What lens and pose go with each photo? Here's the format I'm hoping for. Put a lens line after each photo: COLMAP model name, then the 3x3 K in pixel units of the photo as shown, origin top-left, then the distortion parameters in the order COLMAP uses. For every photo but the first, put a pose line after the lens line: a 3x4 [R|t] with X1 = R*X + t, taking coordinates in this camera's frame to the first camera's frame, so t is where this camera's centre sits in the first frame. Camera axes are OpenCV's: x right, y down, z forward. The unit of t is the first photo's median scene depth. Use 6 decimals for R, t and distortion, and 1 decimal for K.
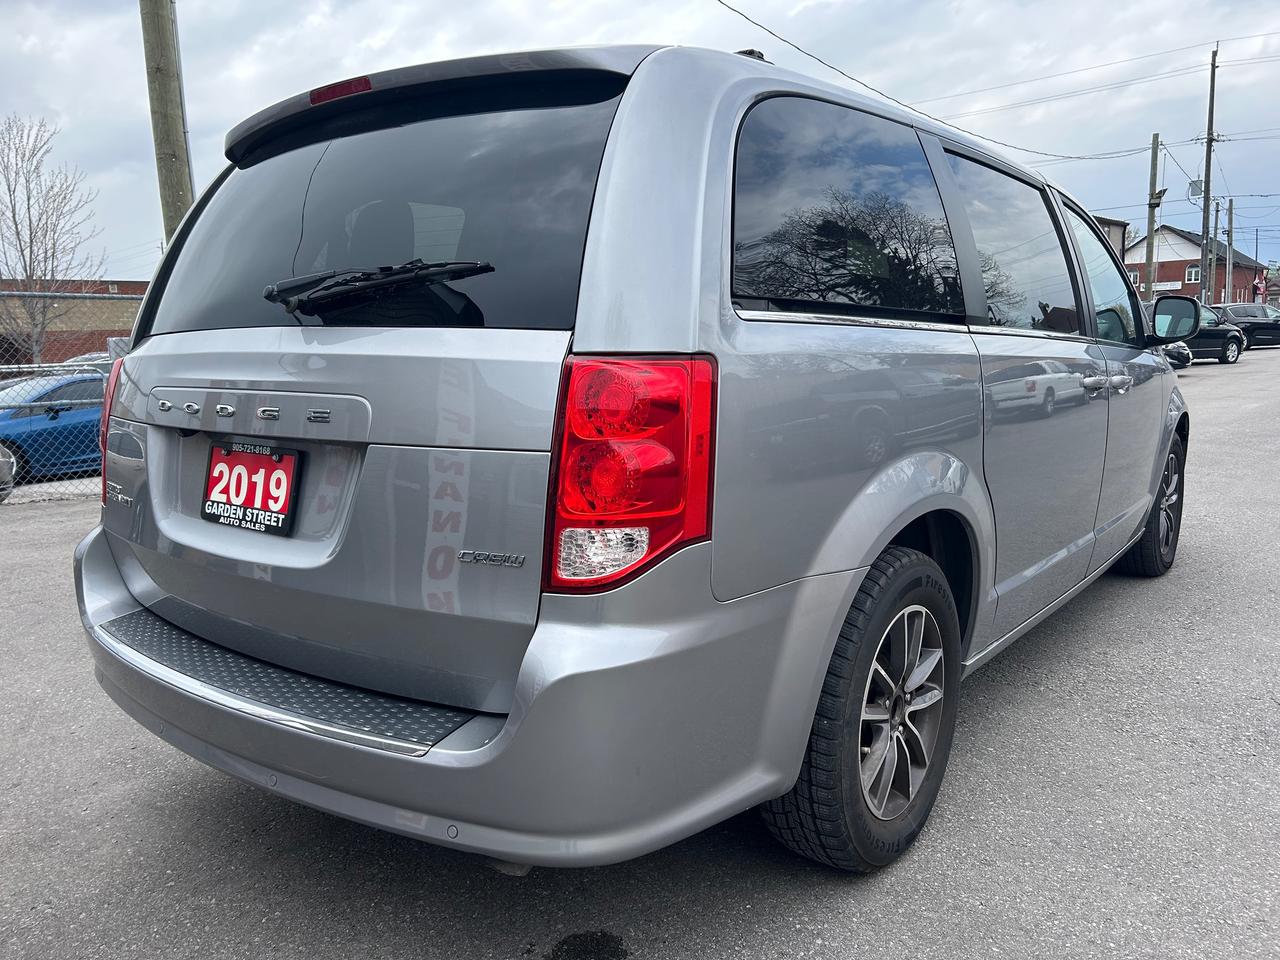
lens RADIAL K [[972.0, 0, 650.0], [0, 972.0, 471.0], [0, 0, 1]] dist [0.035870, -0.016523]
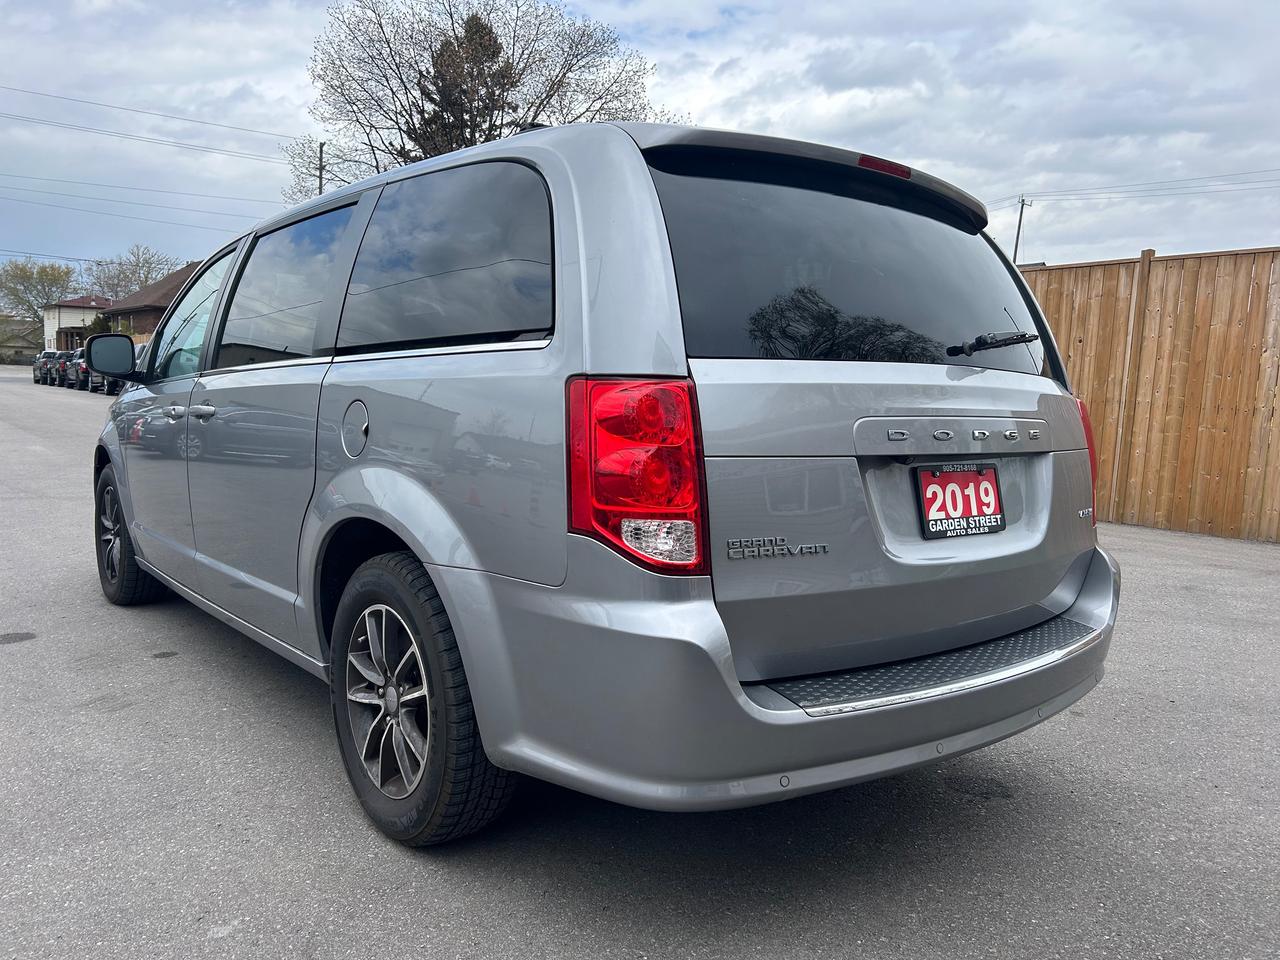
lens RADIAL K [[972.0, 0, 629.6], [0, 972.0, 478.5], [0, 0, 1]] dist [0.035870, -0.016523]
pose [[0.242814, -0.061332, 0.968132, -1.668150], [0.096403, 0.994585, 0.038830, -0.095580], [-0.965271, 0.083903, 0.247412, 1.106739]]
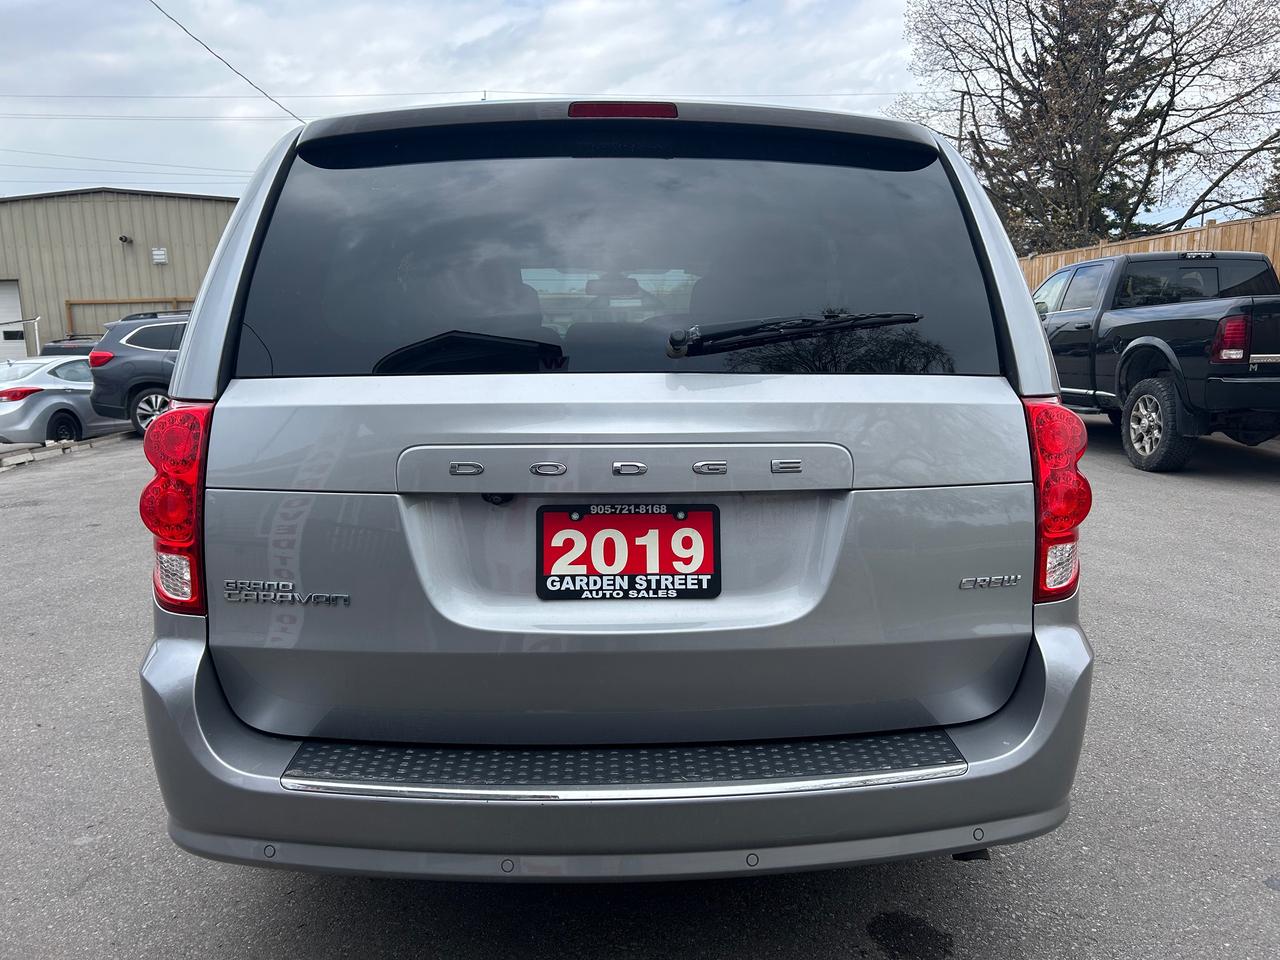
lens RADIAL K [[972.0, 0, 638.6], [0, 972.0, 477.5], [0, 0, 1]] dist [0.035870, -0.016523]
pose [[0.774315, -0.076199, 0.628196, -0.965072], [0.078209, 0.996636, 0.024490, -0.072899], [-0.627949, 0.030167, 0.777669, 0.308488]]
